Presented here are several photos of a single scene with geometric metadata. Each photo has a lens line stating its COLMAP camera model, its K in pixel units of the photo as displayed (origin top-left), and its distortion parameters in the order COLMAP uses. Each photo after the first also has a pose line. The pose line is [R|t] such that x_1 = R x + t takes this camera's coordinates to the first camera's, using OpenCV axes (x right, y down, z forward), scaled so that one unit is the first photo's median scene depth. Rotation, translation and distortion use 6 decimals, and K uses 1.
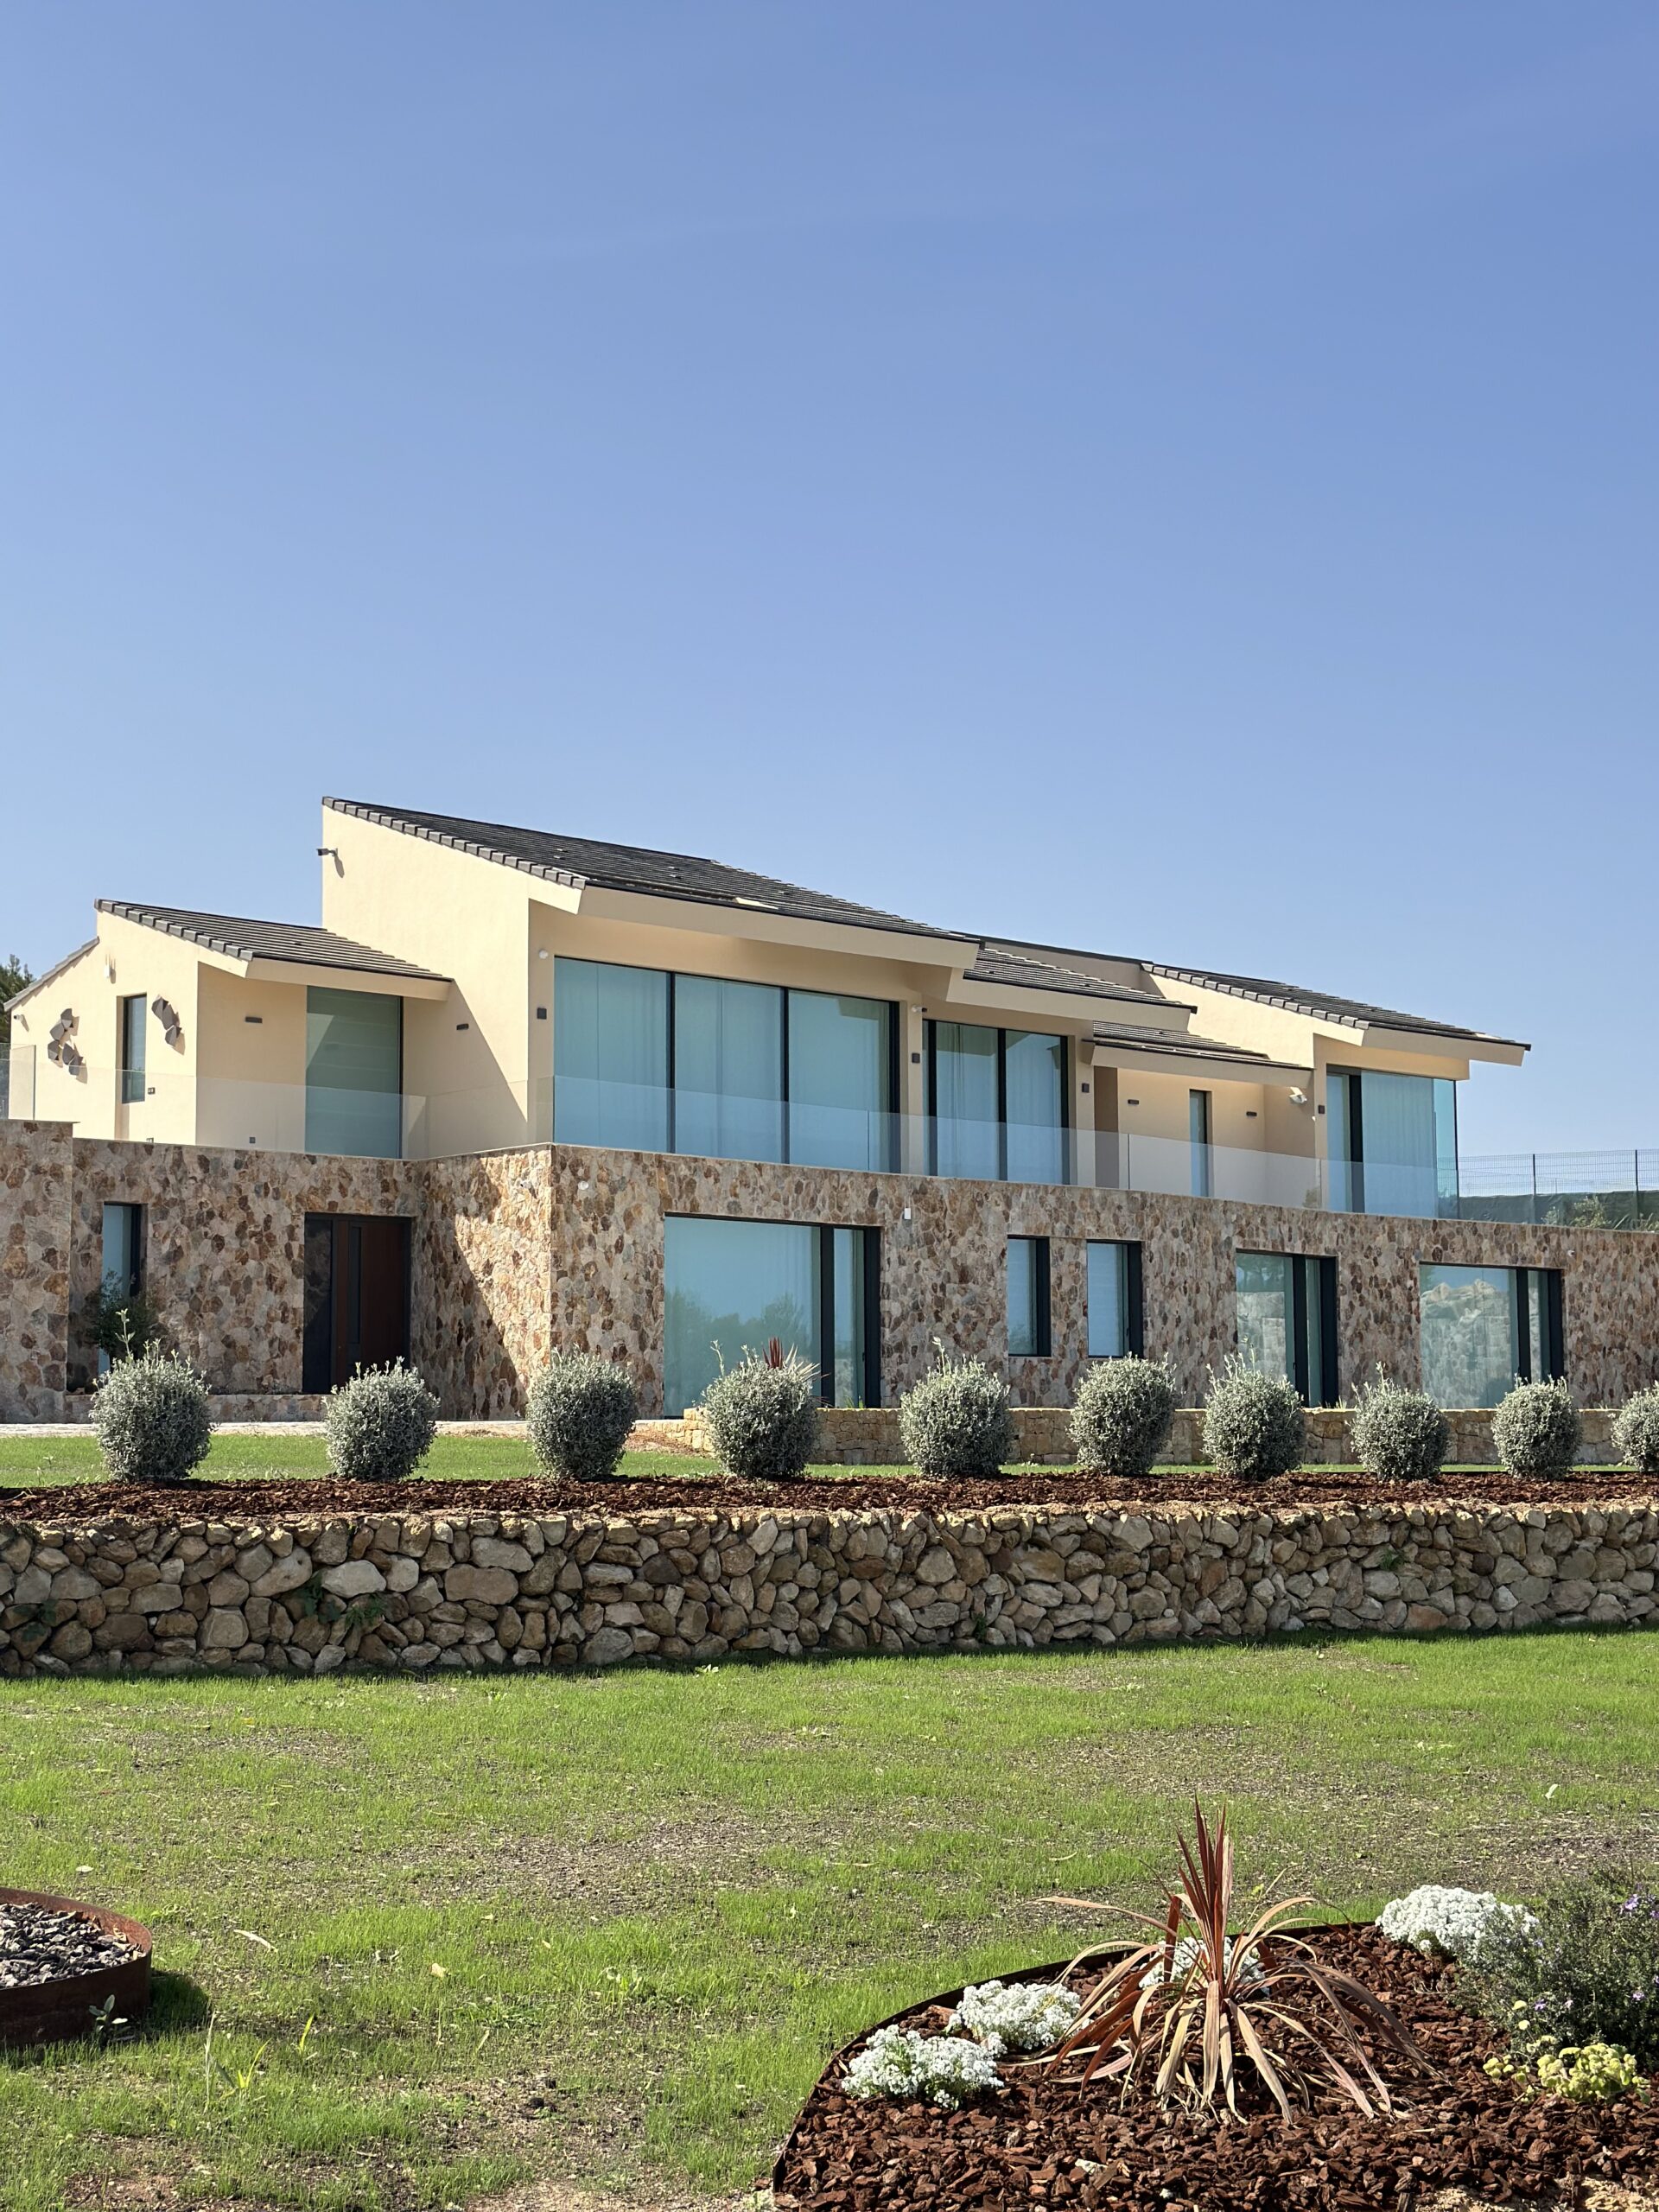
lens RADIAL K [[3080.7, 0, 829.5], [0, 3080.7, 1106.0], [0, 0, 1]] dist [0.111917, 0.006485]
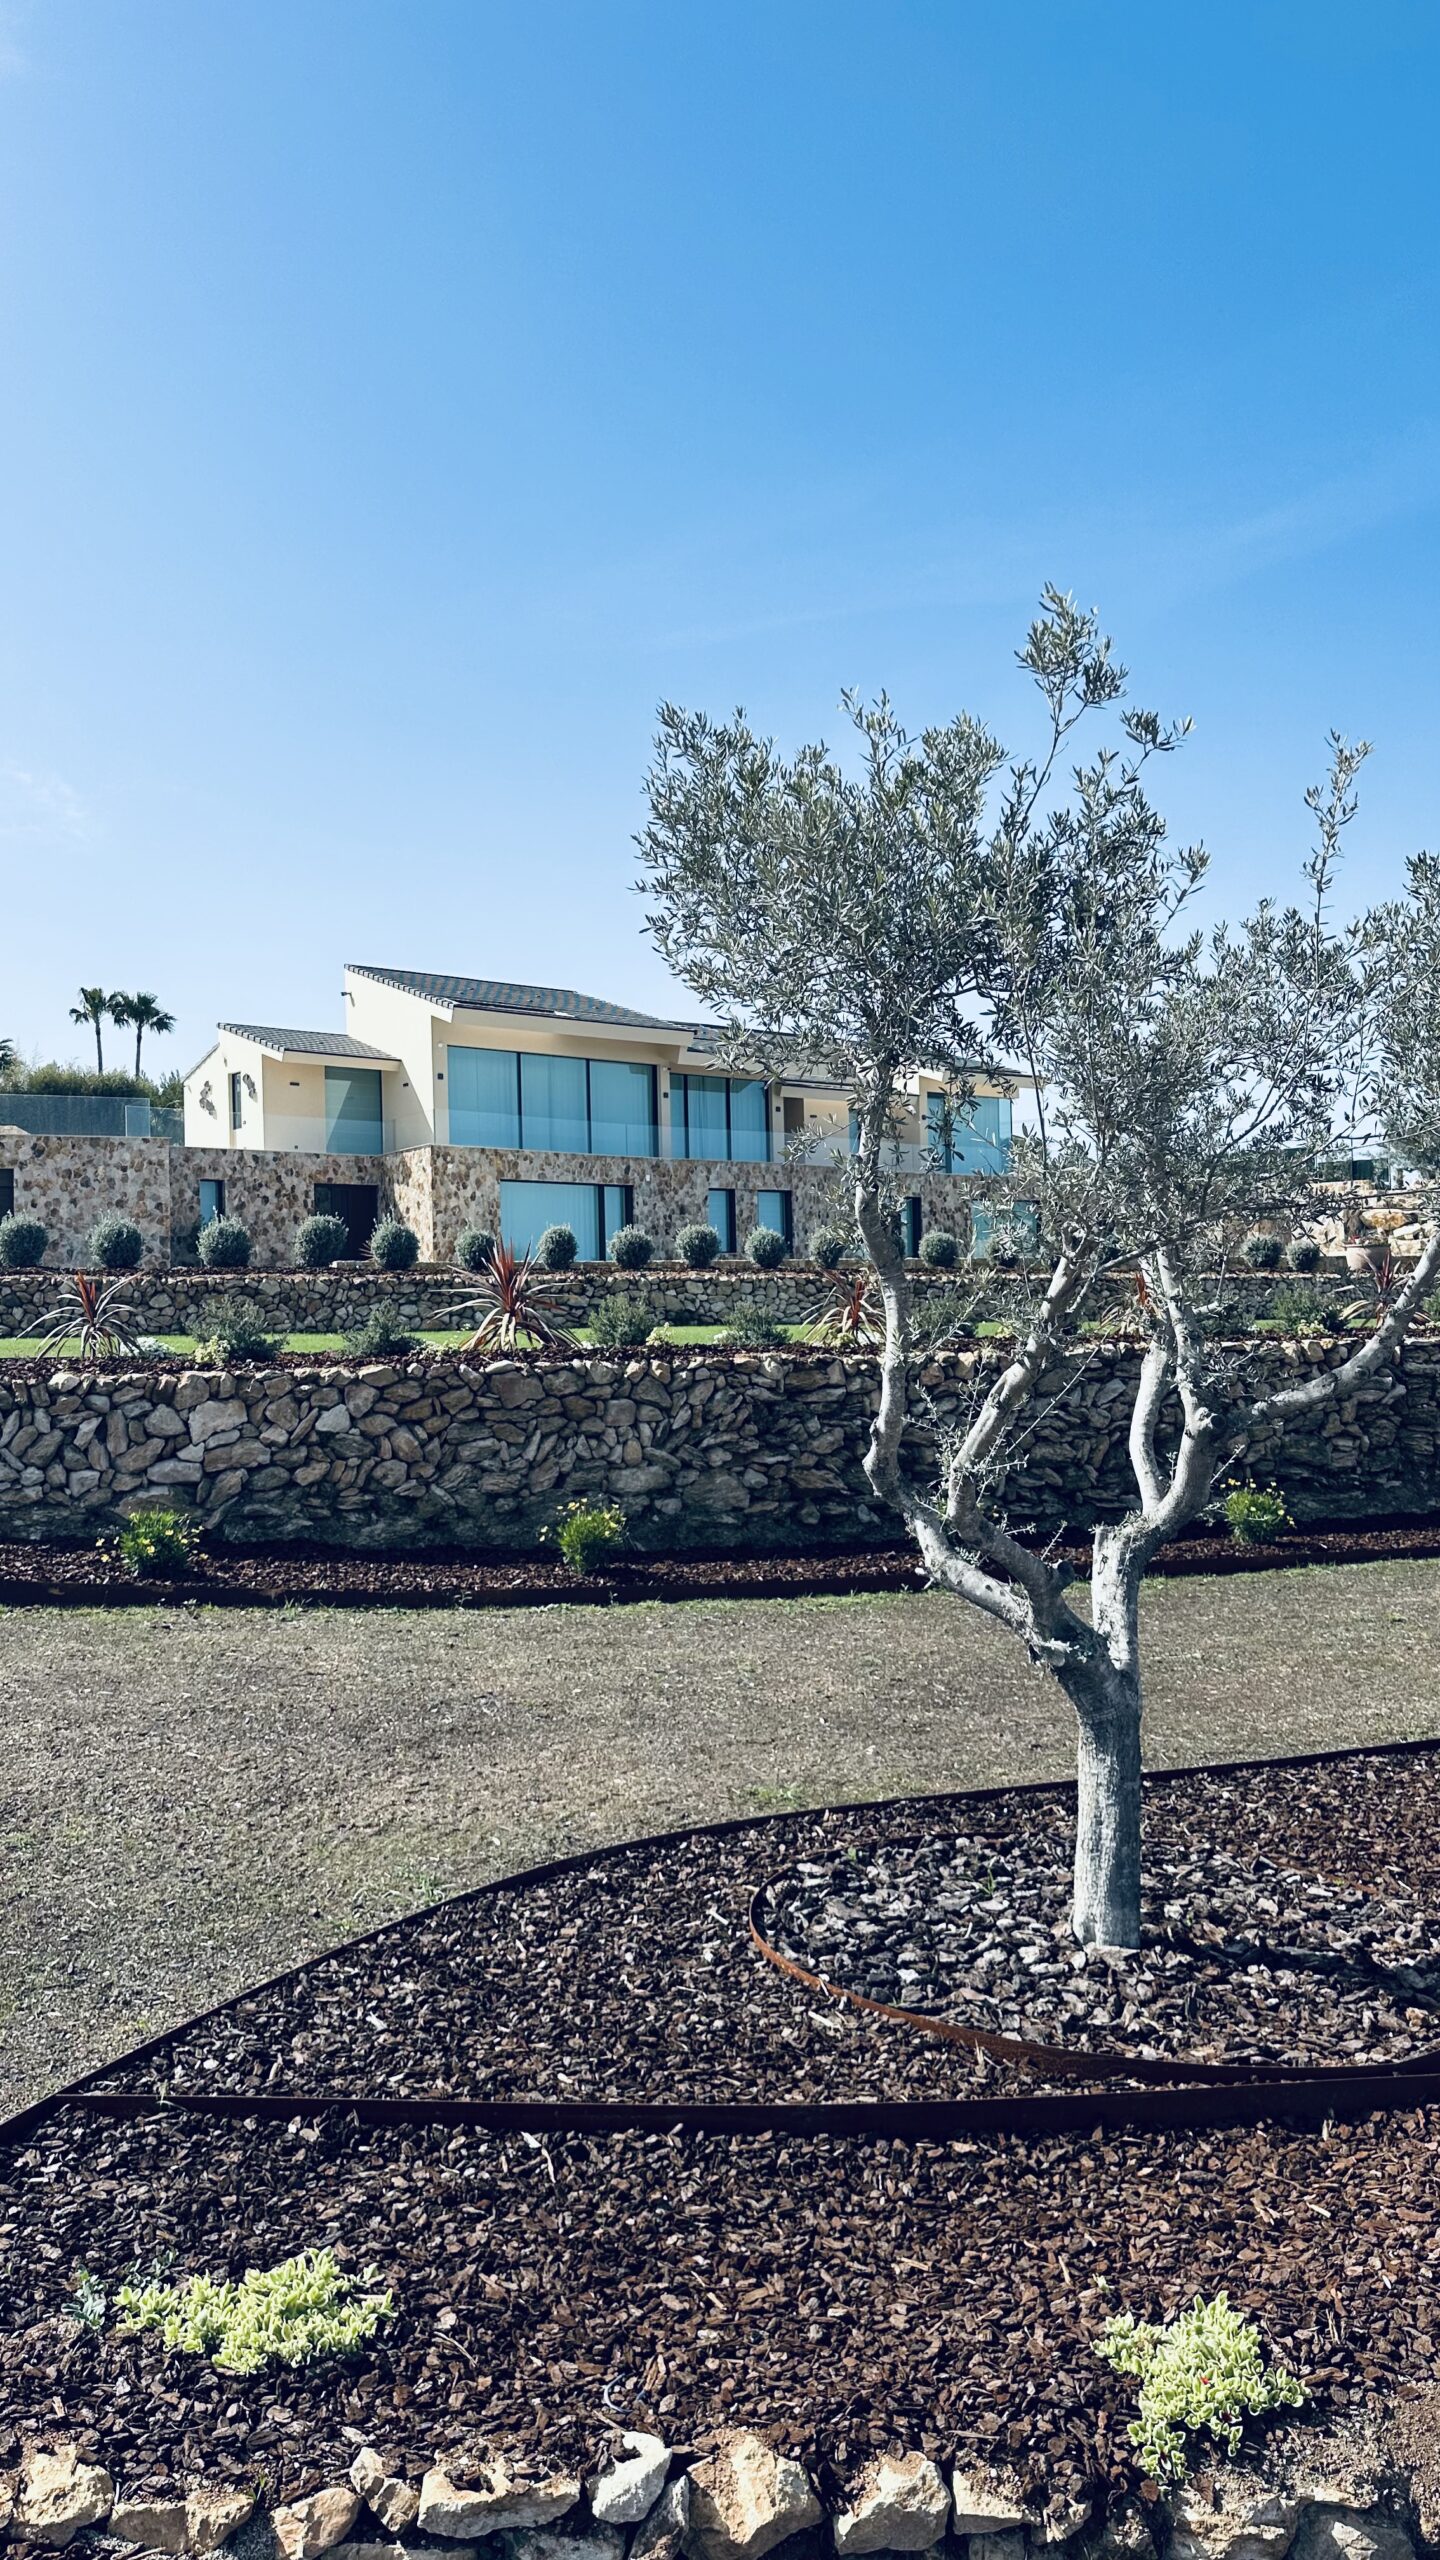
lens RADIAL K [[1795.8, 0, 720.0], [0, 1795.8, 1280.0], [0, 0, 1]] dist [0.131599, -0.000159]
pose [[0.995260, -0.021059, -0.094942, 0.180747], [0.028649, 0.996439, 0.079302, 0.011765], [0.092934, -0.081646, 0.992319, -0.096262]]
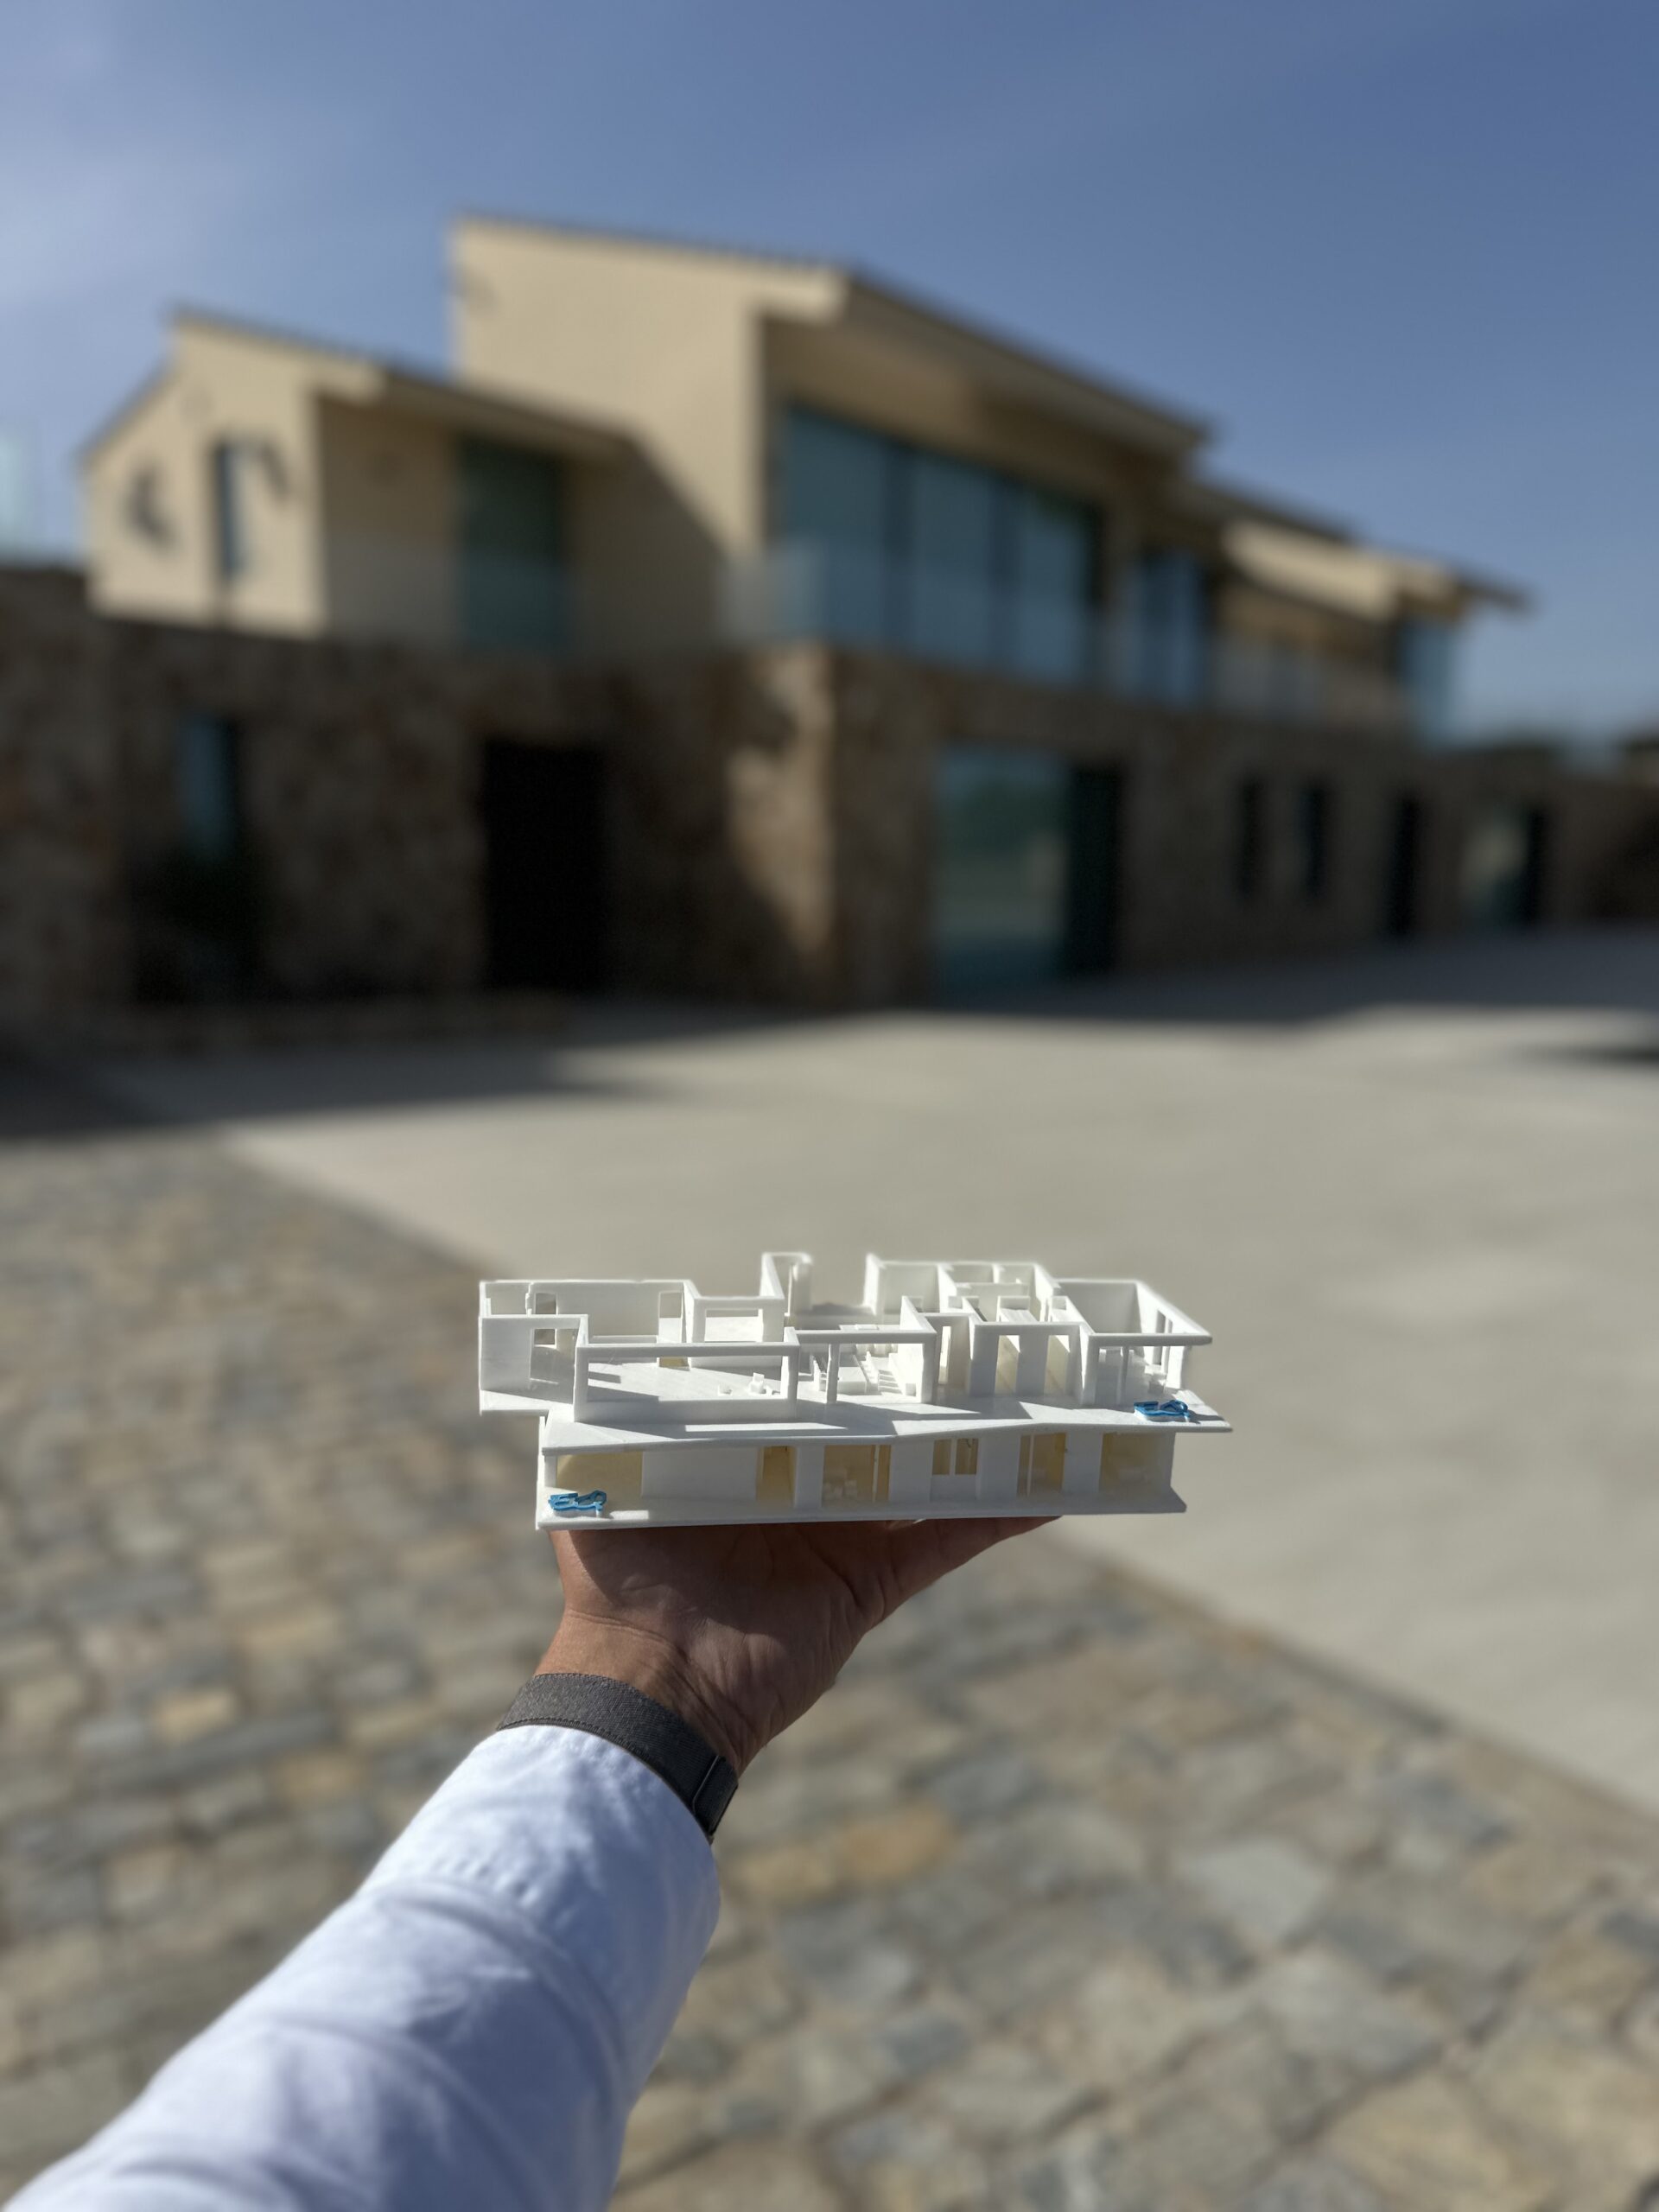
lens RADIAL K [[1700.8, 0, 829.5], [0, 1700.8, 1106.0], [0, 0, 1]] dist [0.008460, 0.001674]
pose [[0.996200, 0.005809, 0.086899, -0.116712], [-0.027361, 0.968131, 0.248947, 0.017642], [-0.082683, -0.250378, 0.964611, 0.565875]]
